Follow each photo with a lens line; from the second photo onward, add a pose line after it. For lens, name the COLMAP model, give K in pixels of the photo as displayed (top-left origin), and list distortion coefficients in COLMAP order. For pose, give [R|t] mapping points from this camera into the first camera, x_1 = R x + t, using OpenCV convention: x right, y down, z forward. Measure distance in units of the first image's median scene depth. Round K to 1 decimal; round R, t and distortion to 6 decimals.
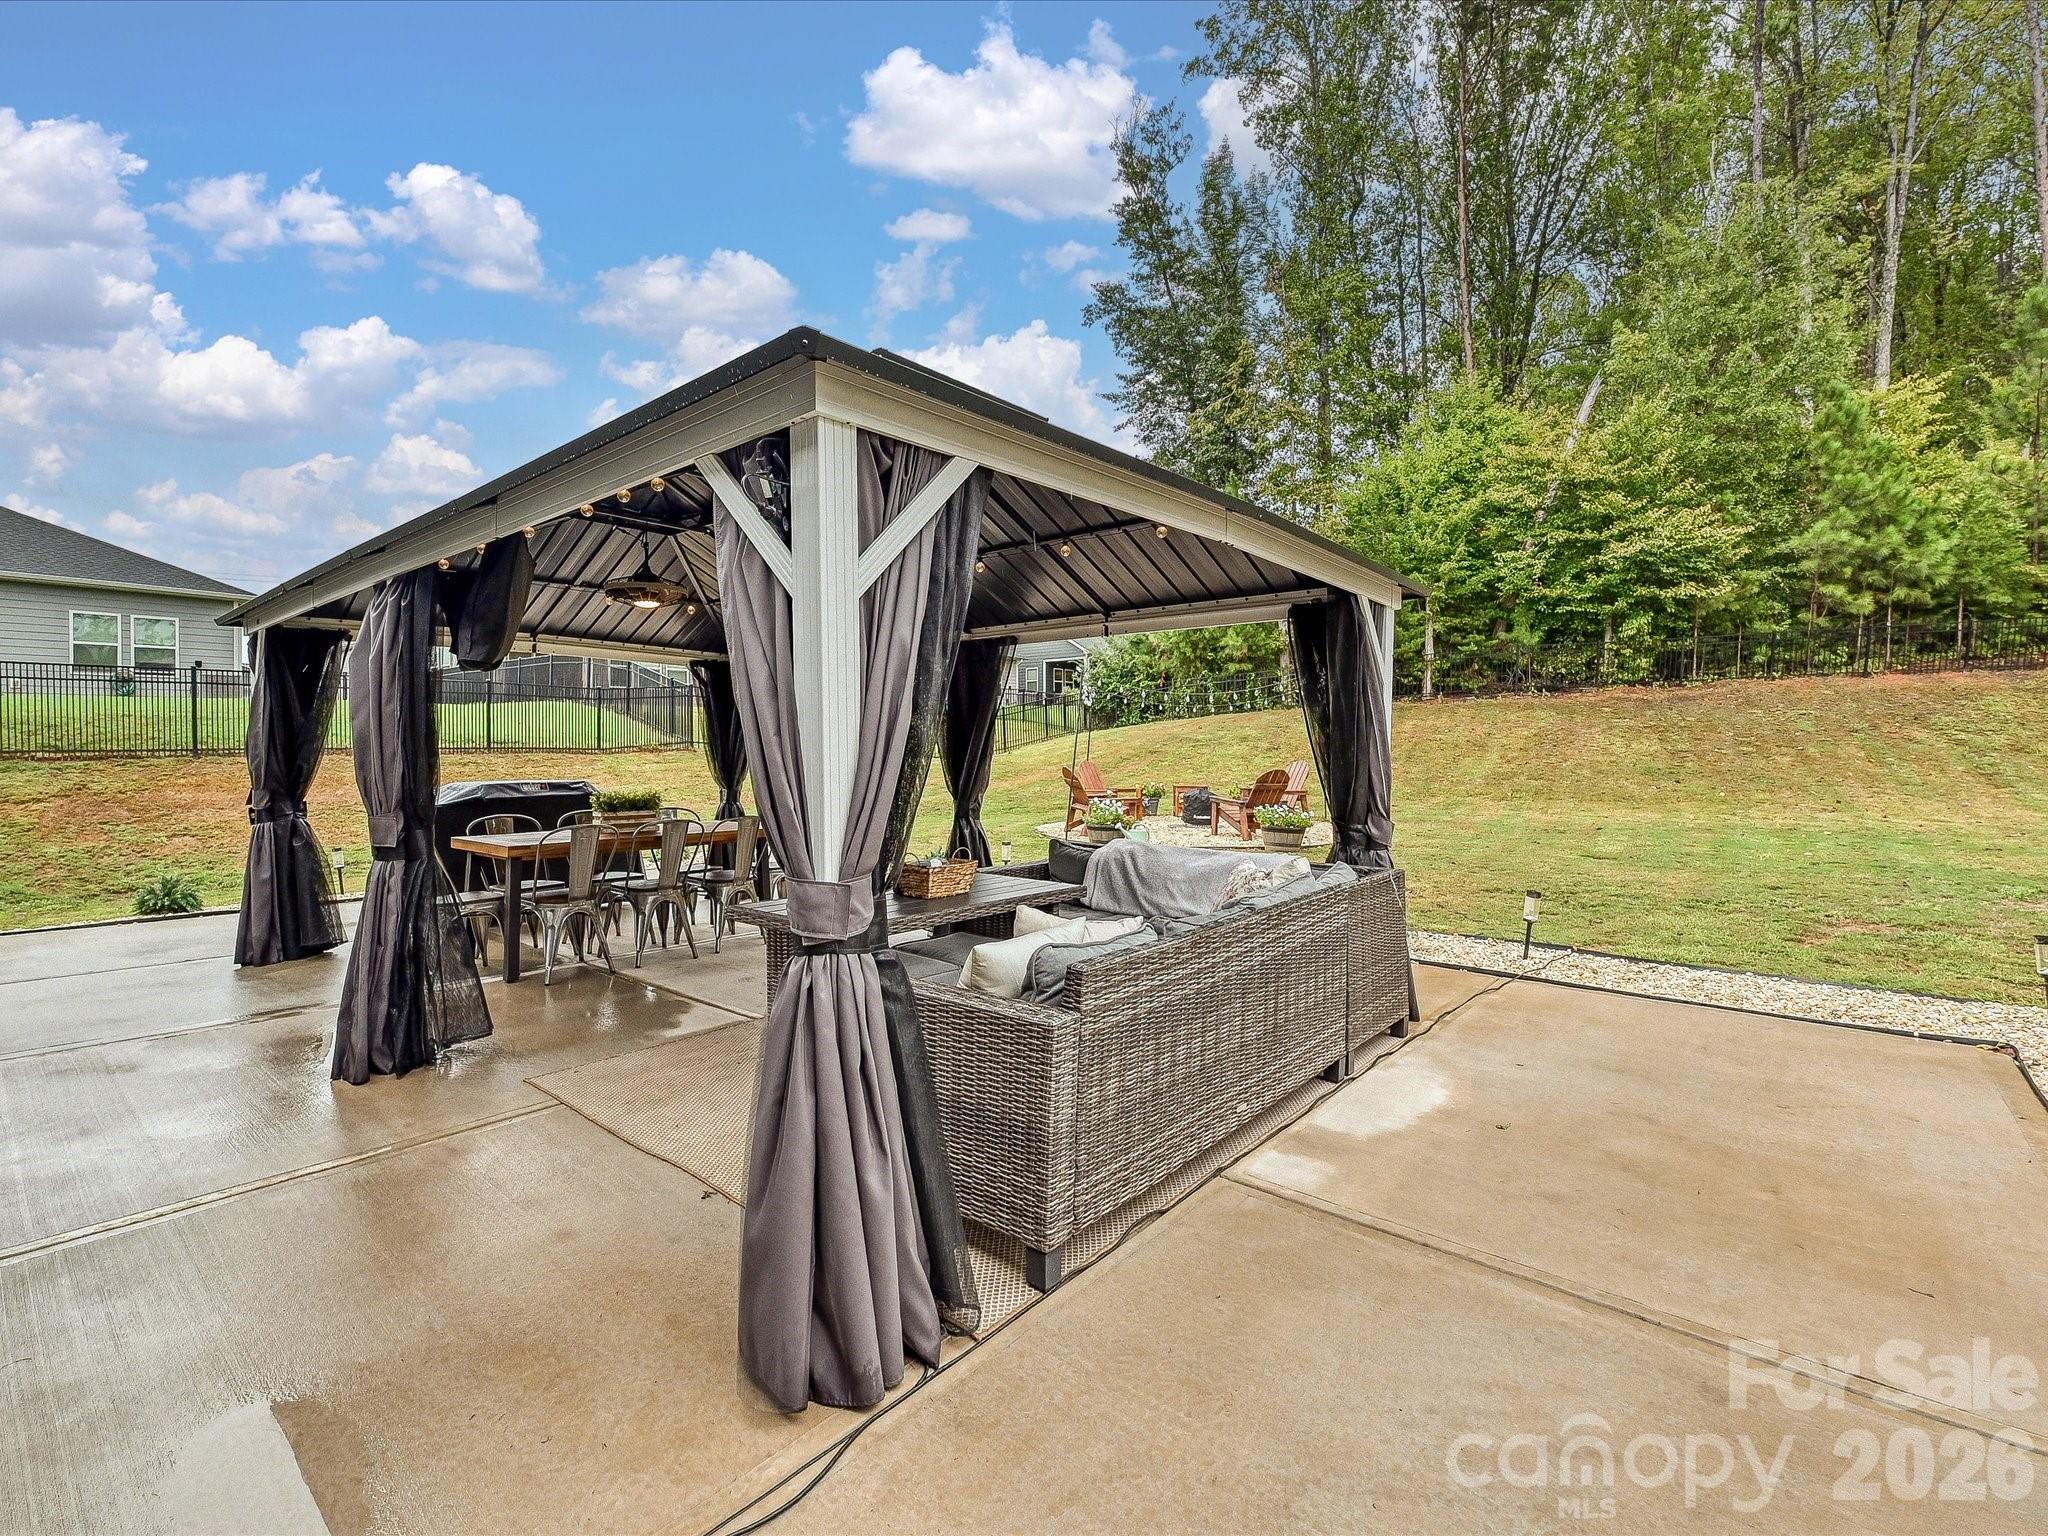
lens RADIAL K [[911.3, 0, 1036.5], [0, 911.3, 768.0], [0, 0, 1]] dist [-0.000260, 0.000111]
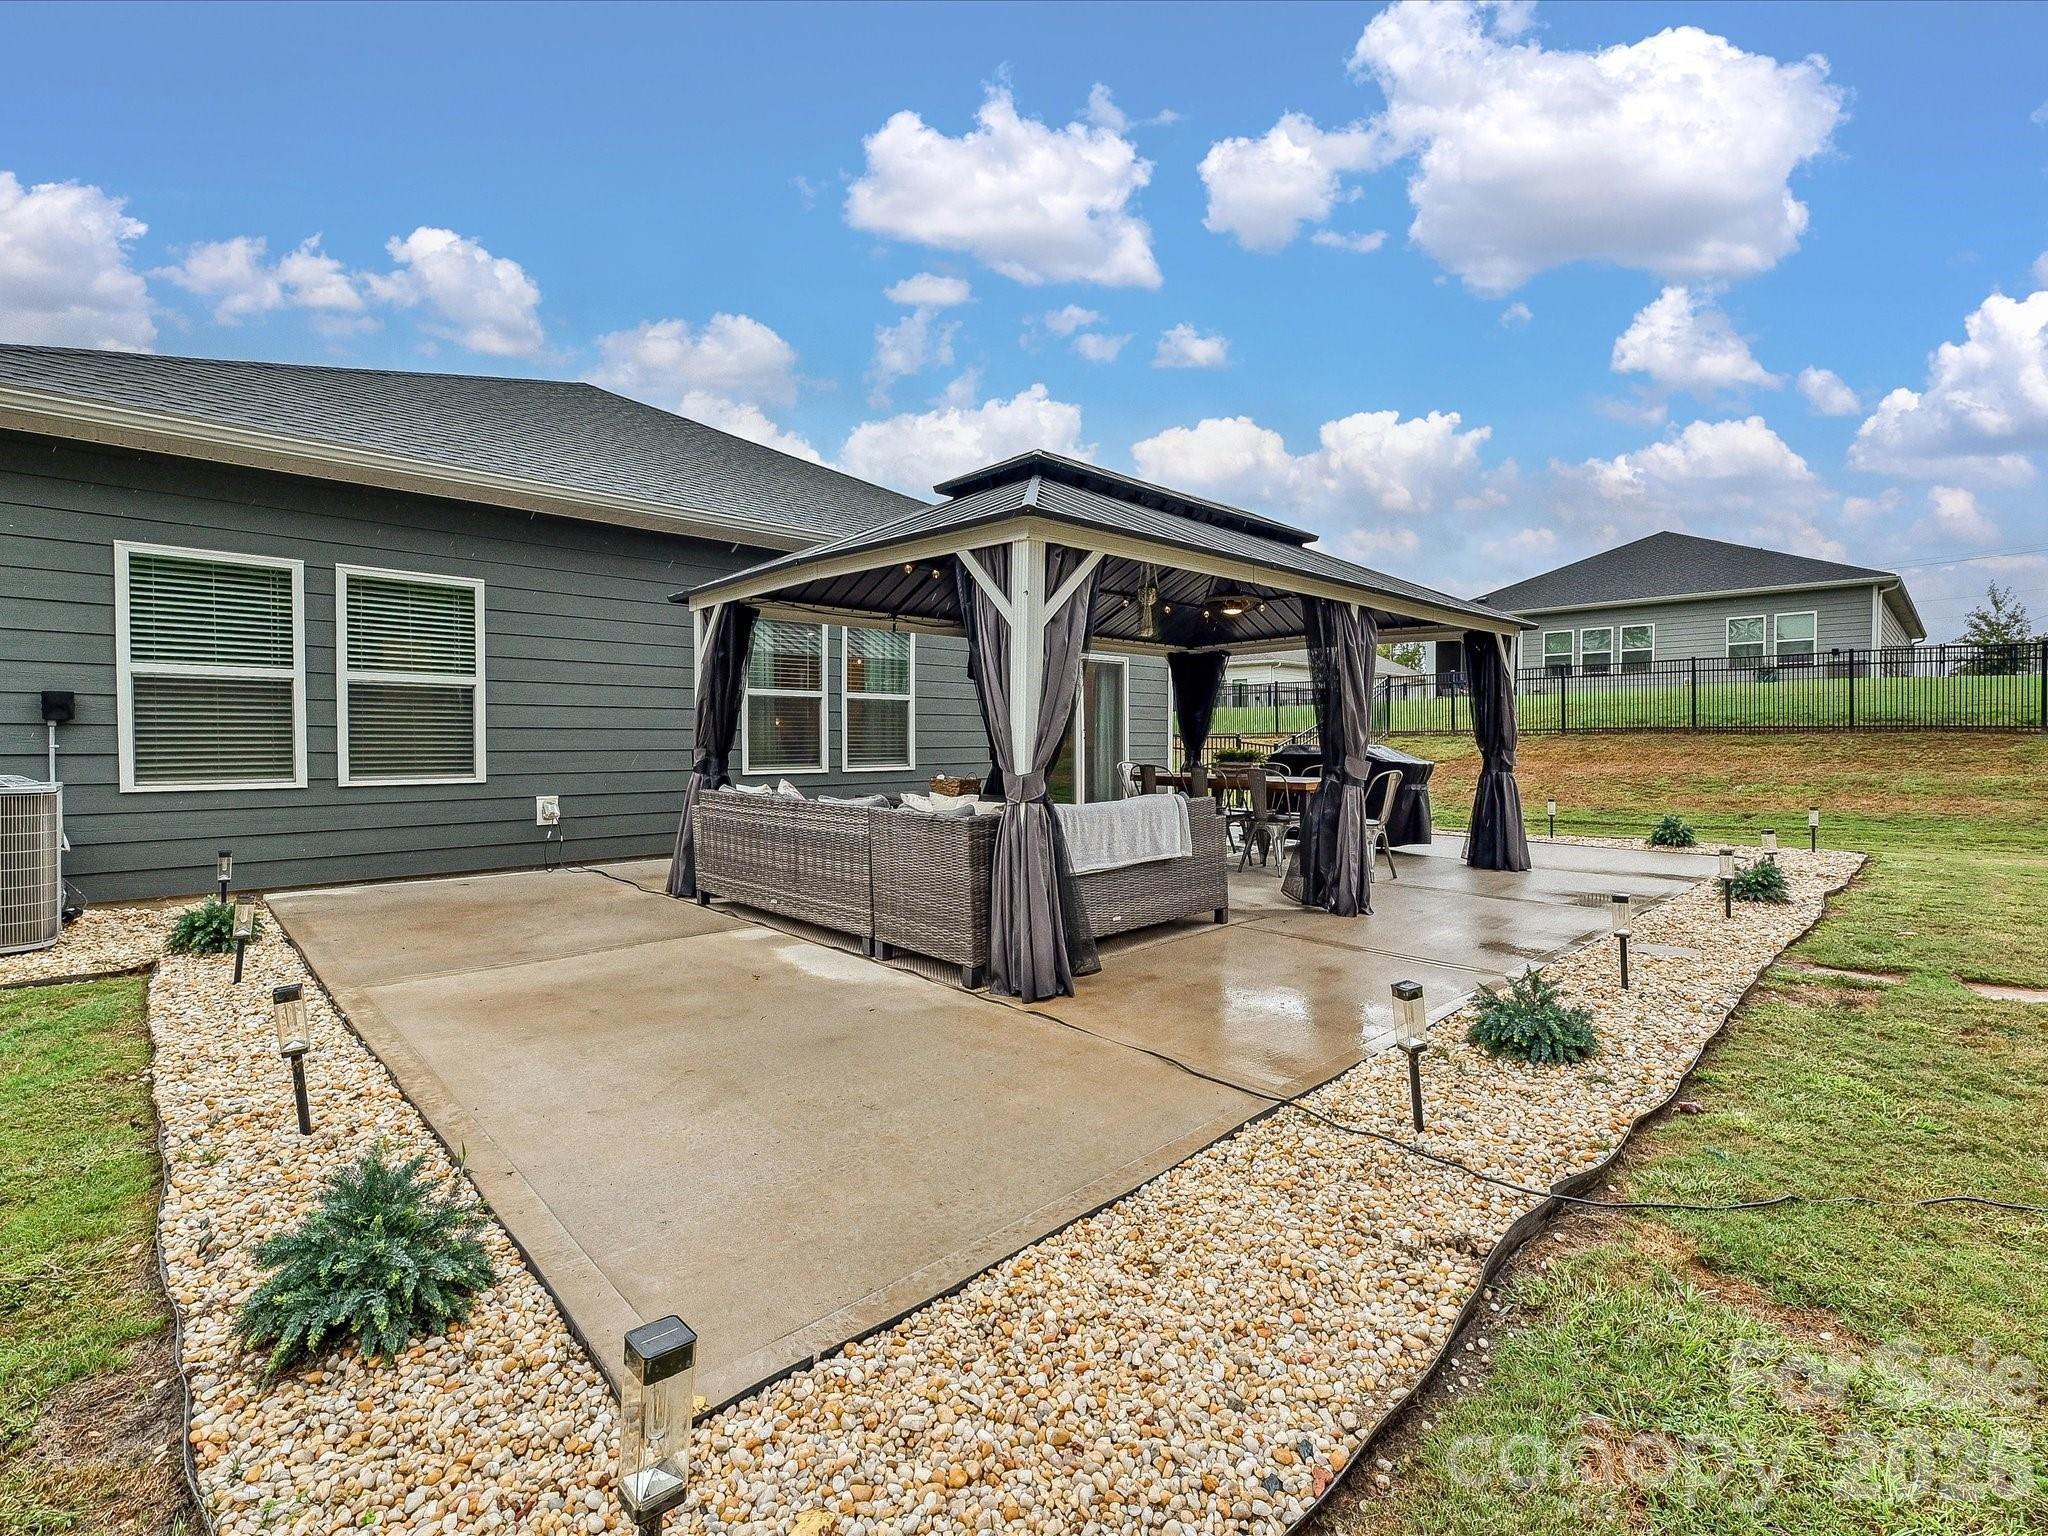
lens RADIAL K [[933.4, 0, 1019.6], [0, 933.4, 772.5], [0, 0, 1]] dist [0.000144, -0.000019]
pose [[-0.101735, 0.039292, -0.994035, 1.380508], [-0.028419, 0.998697, 0.042385, 0.021114], [0.994406, 0.032561, -0.100485, 1.148302]]
